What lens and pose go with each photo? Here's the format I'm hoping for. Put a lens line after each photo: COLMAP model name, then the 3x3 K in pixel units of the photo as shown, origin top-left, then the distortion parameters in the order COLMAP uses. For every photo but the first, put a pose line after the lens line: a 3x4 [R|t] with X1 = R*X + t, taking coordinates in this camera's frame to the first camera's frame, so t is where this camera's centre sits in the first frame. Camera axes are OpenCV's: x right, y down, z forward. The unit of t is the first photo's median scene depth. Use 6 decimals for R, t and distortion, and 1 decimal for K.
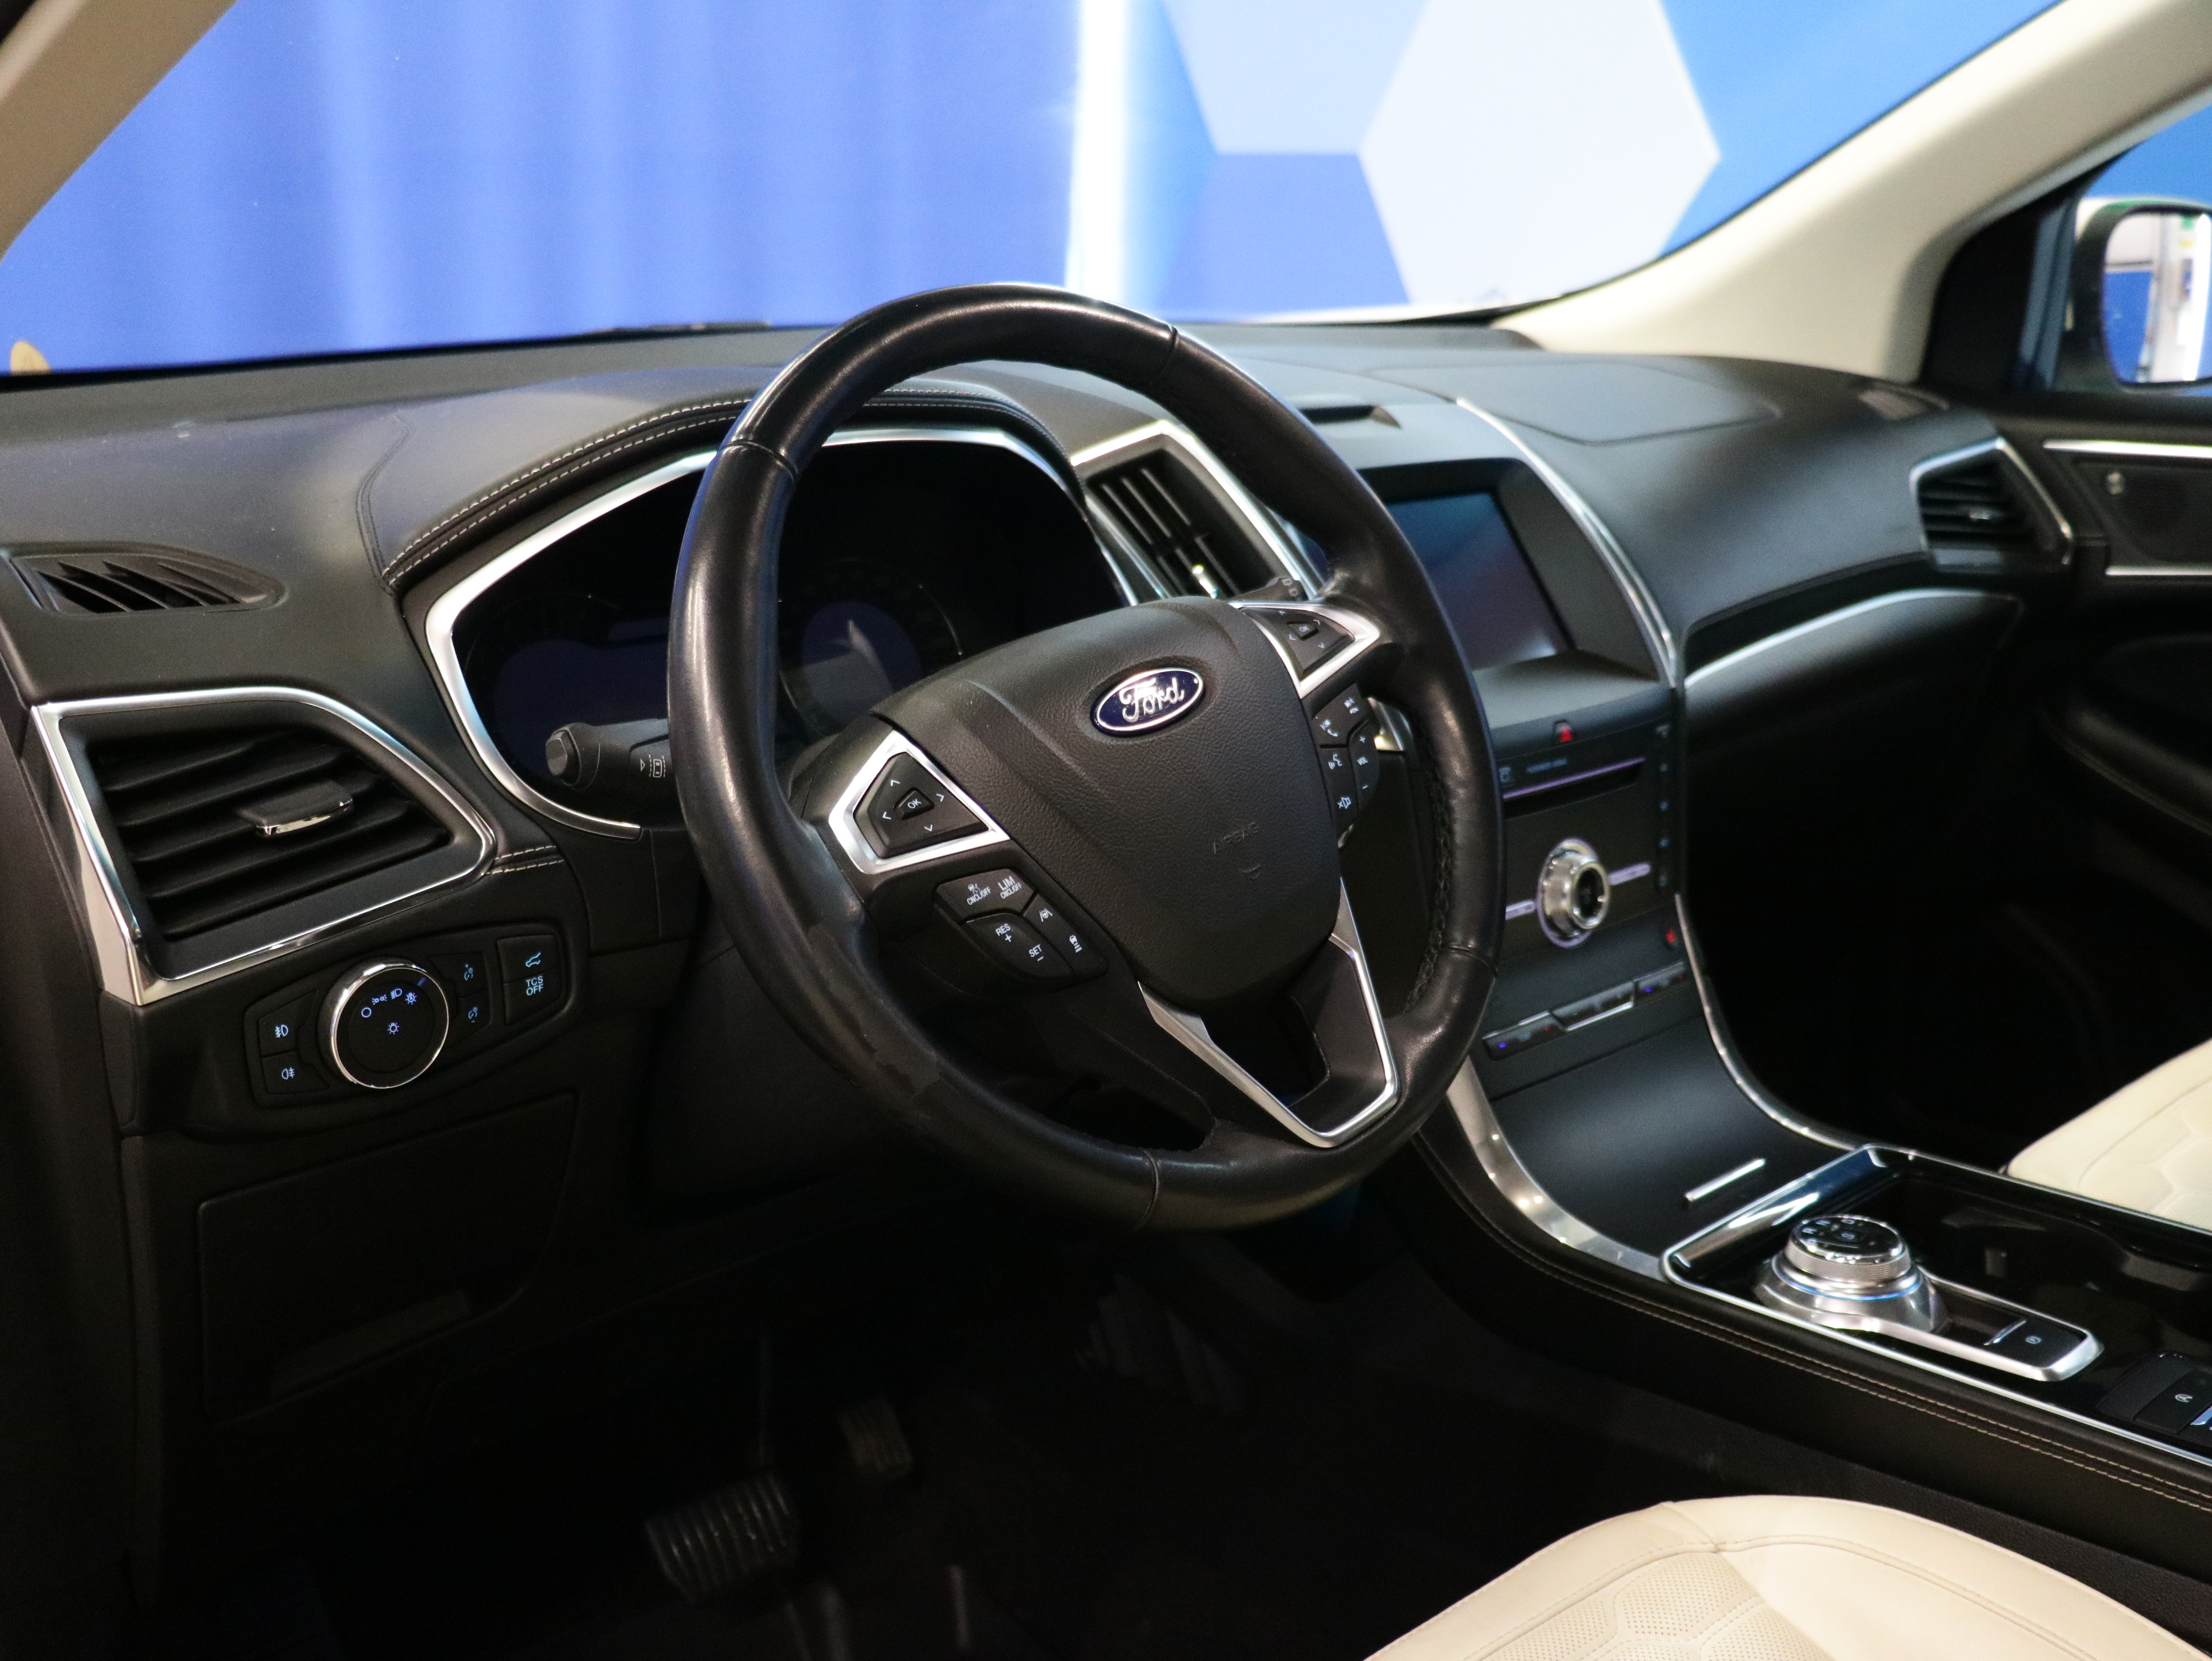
lens RADIAL K [[2141.5, 0, 1106.0], [0, 2141.5, 830.5], [0, 0, 1]] dist [-0.068094, -0.005633]
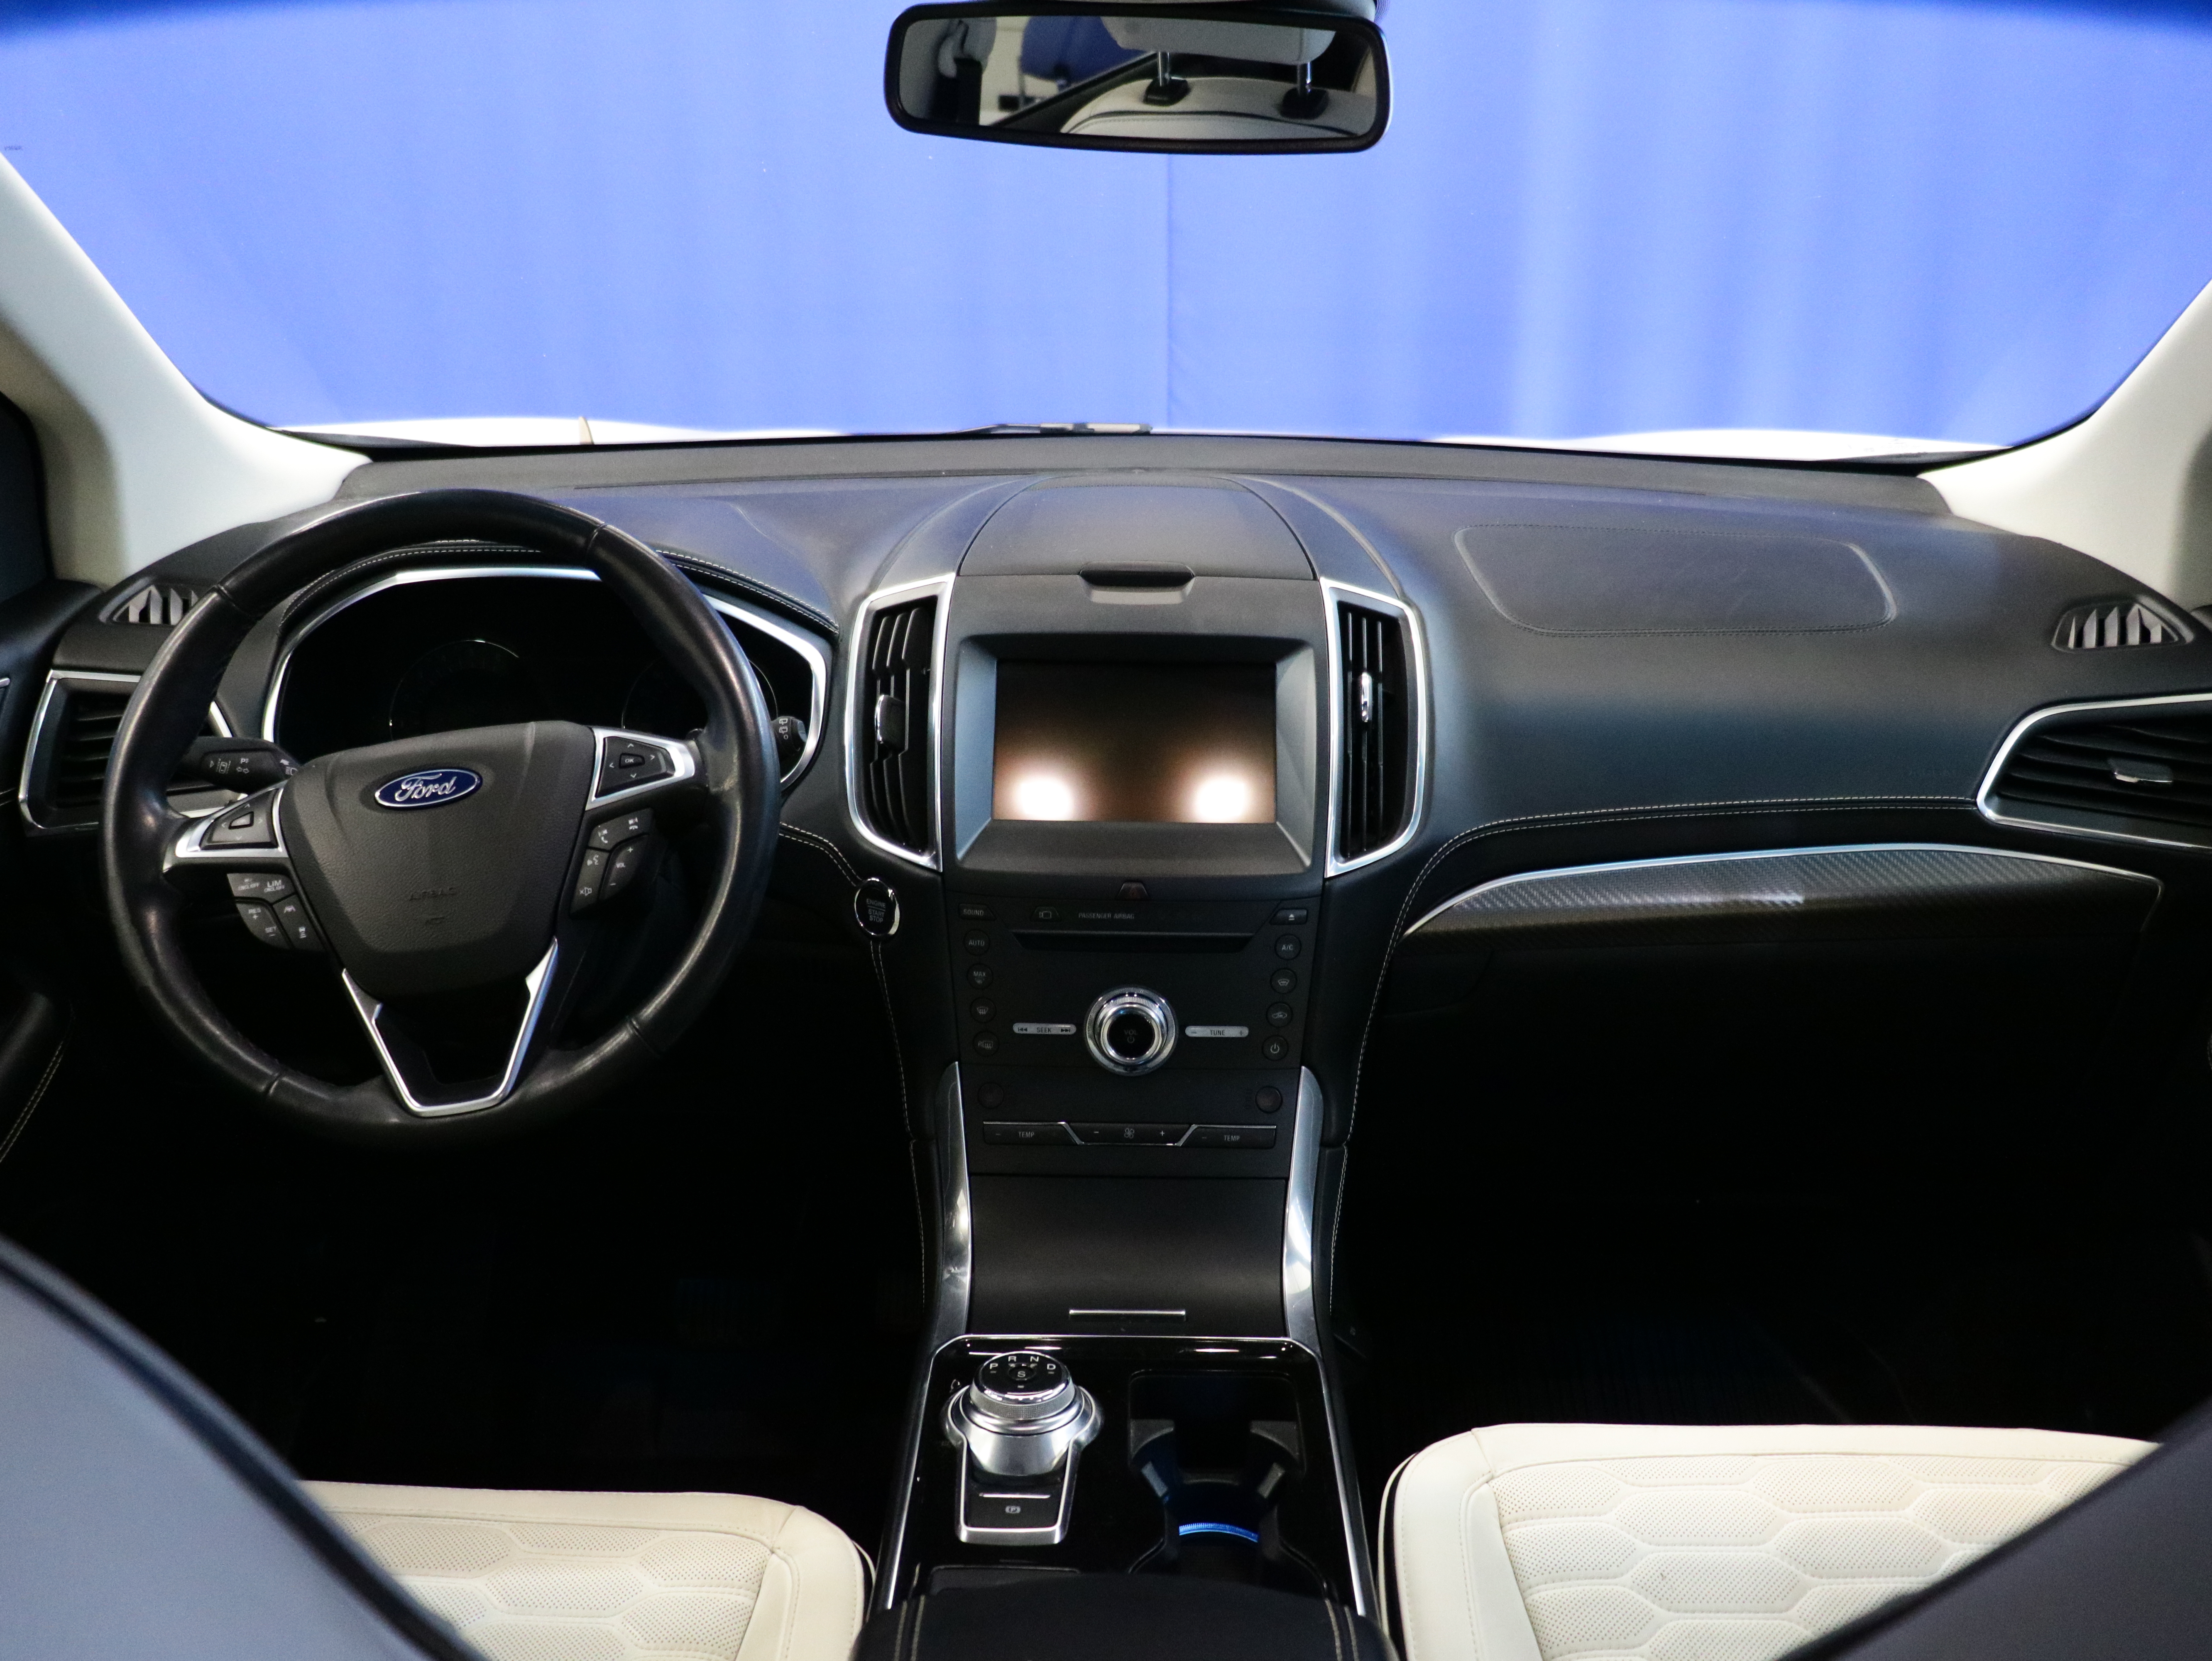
lens RADIAL K [[1987.4, 0, 1098.6], [0, 1987.4, 867.4], [0, 0, 1]] dist [-0.016781, -0.003363]
pose [[0.739741, 0.226678, -0.633562, 1.015282], [-0.190794, 0.973567, 0.125558, -0.219406], [0.645276, 0.027999, 0.763436, 0.211071]]
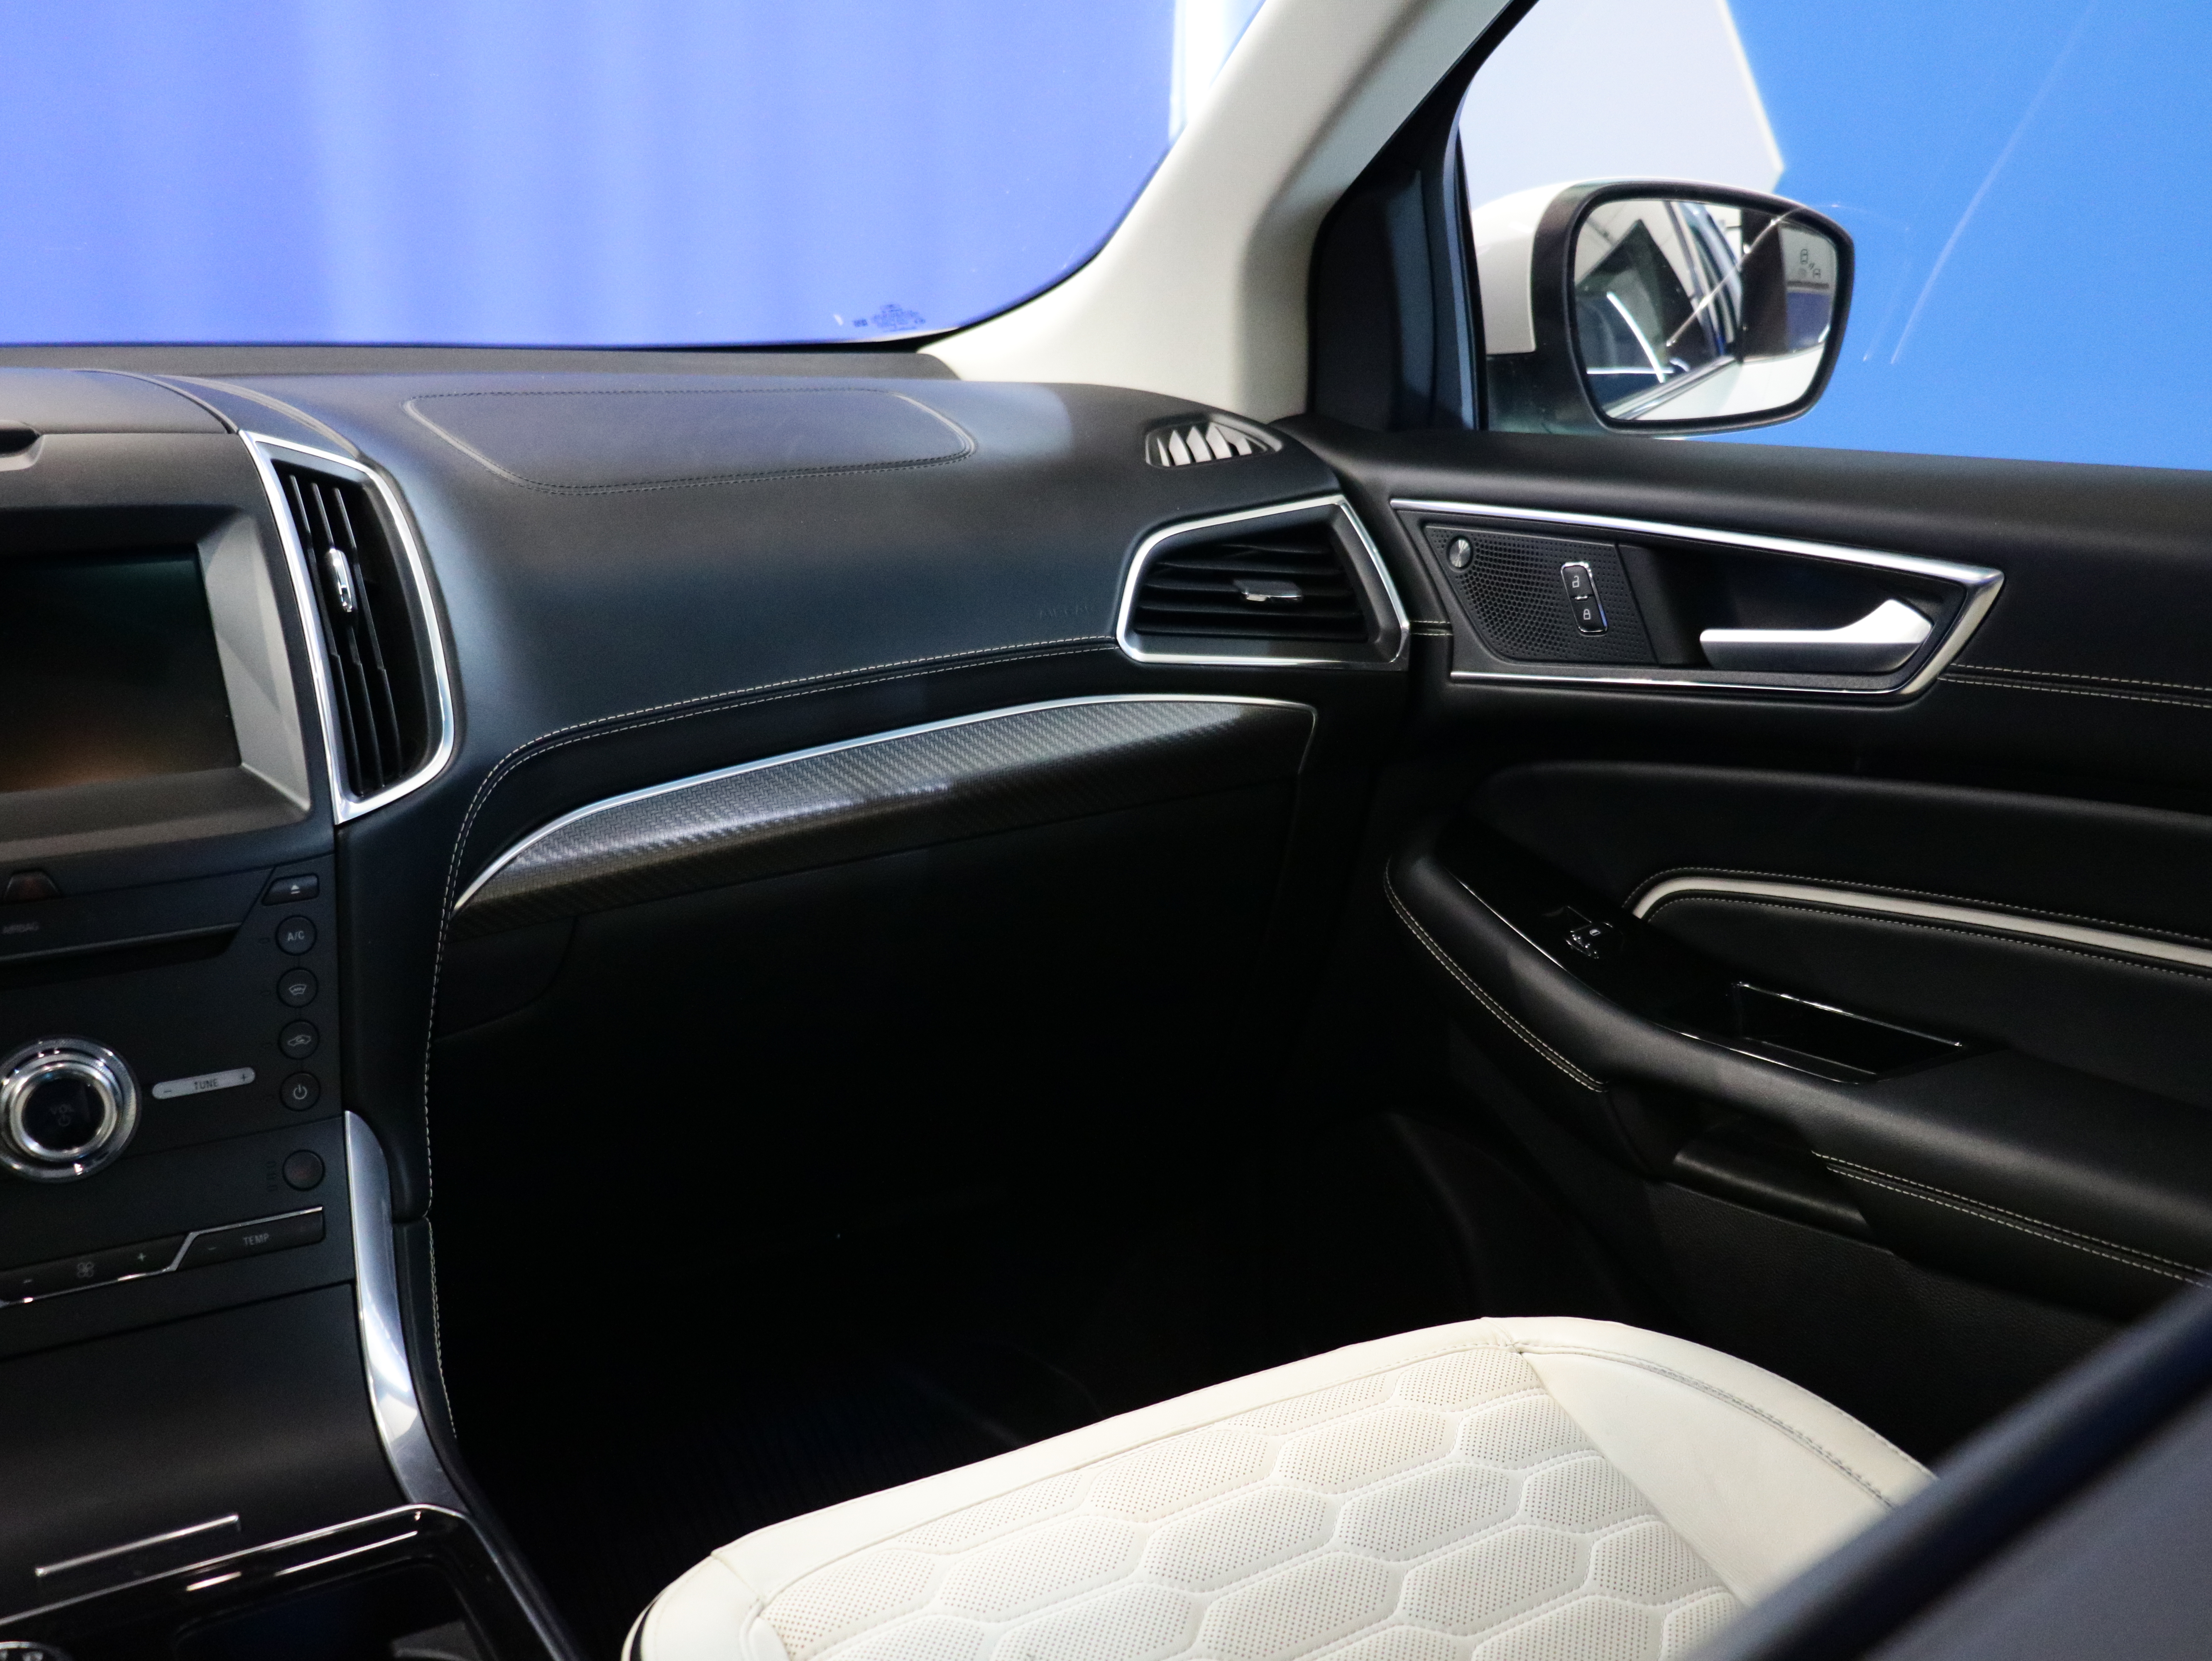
lens RADIAL K [[2153.9, 0, 1136.2], [0, 2153.9, 840.8], [0, 0, 1]] dist [-0.026084, 0.006322]
pose [[0.985719, 0.042666, -0.162903, 0.817001], [-0.046337, 0.998749, -0.018802, -0.076092], [0.161897, 0.026082, 0.986463, 0.409090]]
